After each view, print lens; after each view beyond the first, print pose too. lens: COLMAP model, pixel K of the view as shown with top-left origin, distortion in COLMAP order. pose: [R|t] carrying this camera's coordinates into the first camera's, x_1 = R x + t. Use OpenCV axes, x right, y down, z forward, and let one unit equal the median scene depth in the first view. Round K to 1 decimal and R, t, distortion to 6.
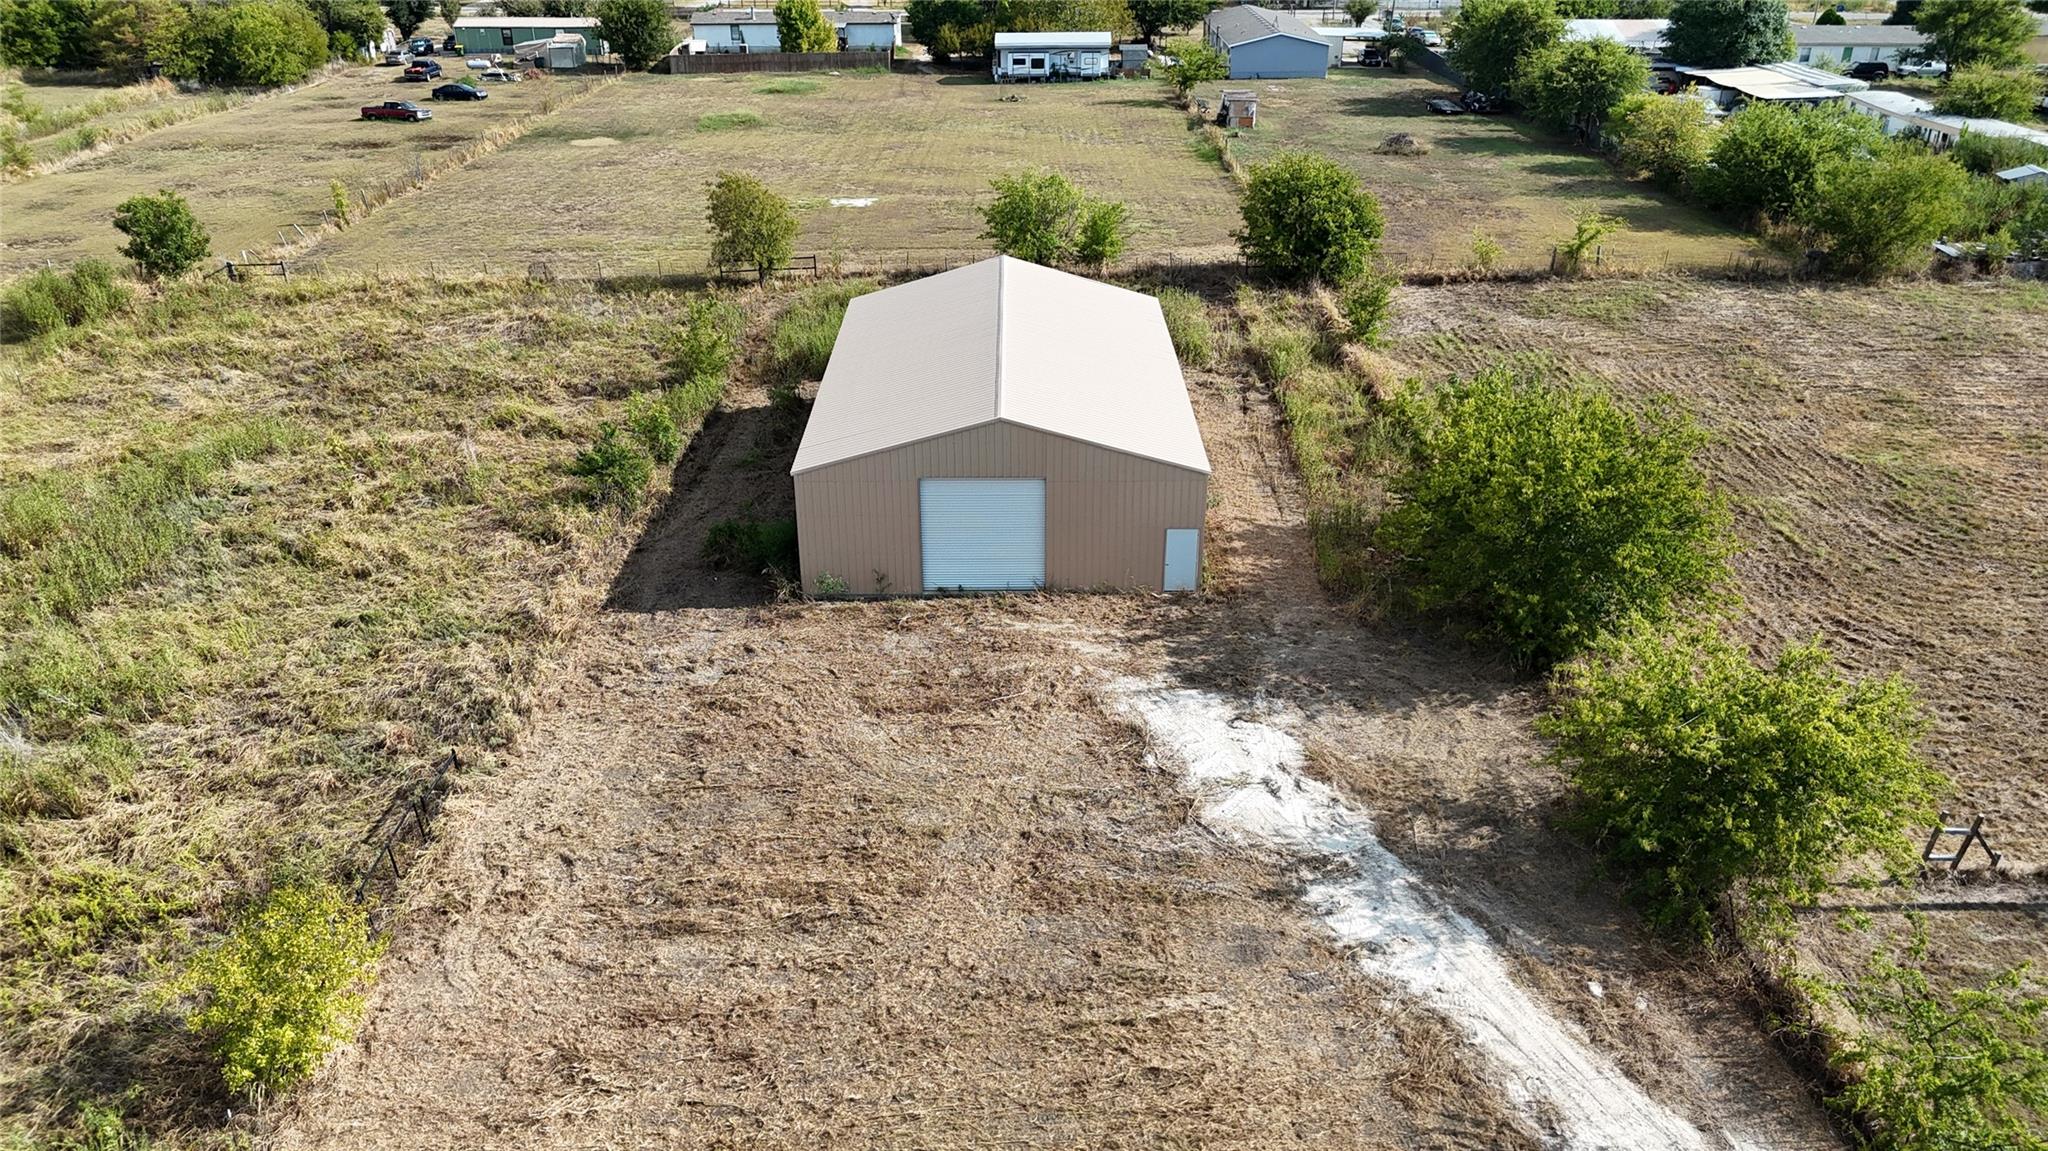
lens RADIAL K [[1504.6, 0, 1024.6], [0, 1504.6, 578.4], [0, 0, 1]] dist [0.088373, -0.085325]
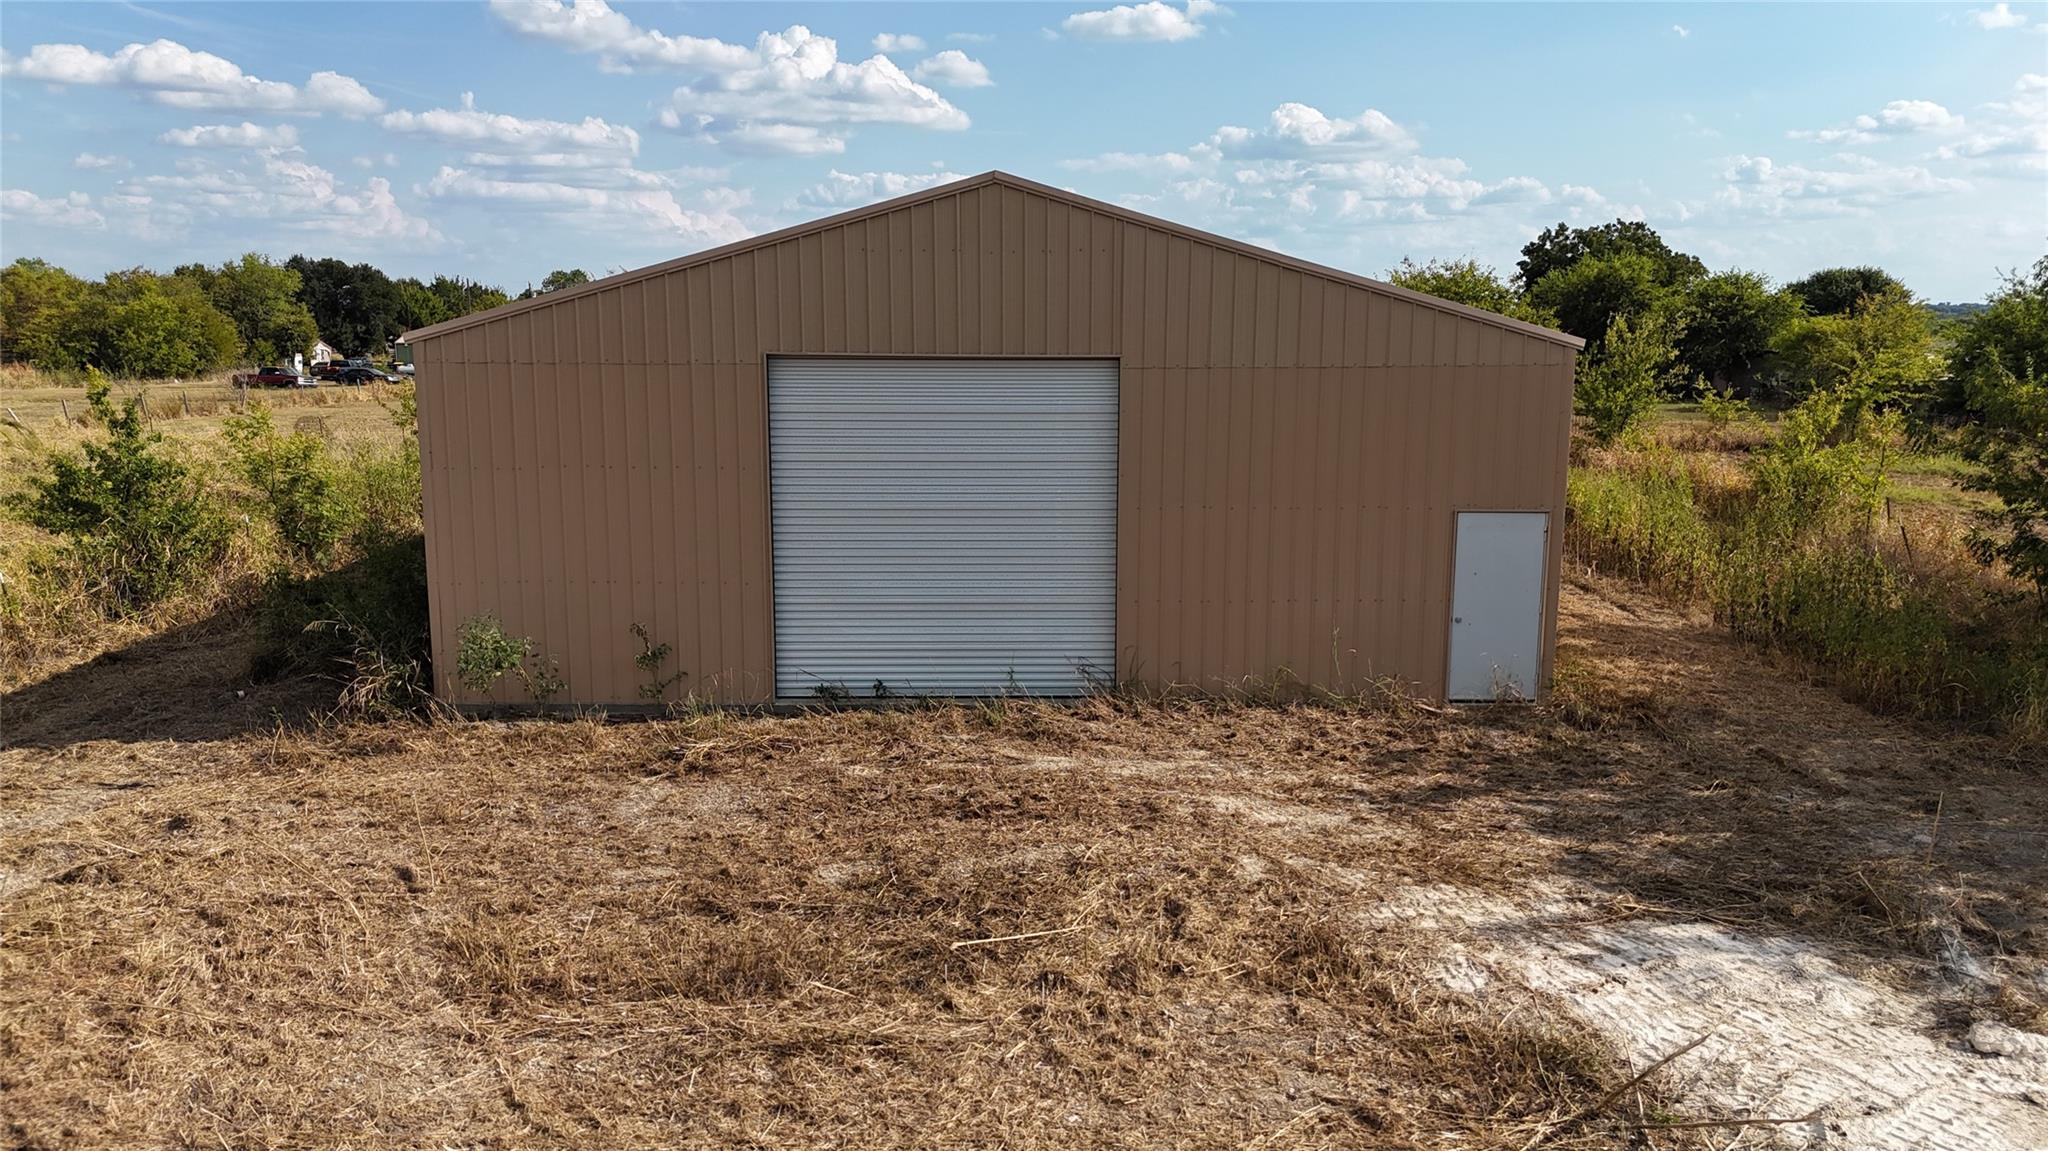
lens RADIAL K [[1506.2, 0, 1024.7], [0, 1506.2, 580.1], [0, 0, 1]] dist [0.069381, -0.047525]
pose [[0.999989, 0.004604, 0.000619, -0.006665], [-0.004250, 0.960428, -0.278495, 0.065972], [-0.001877, 0.278489, 0.960438, 0.521660]]
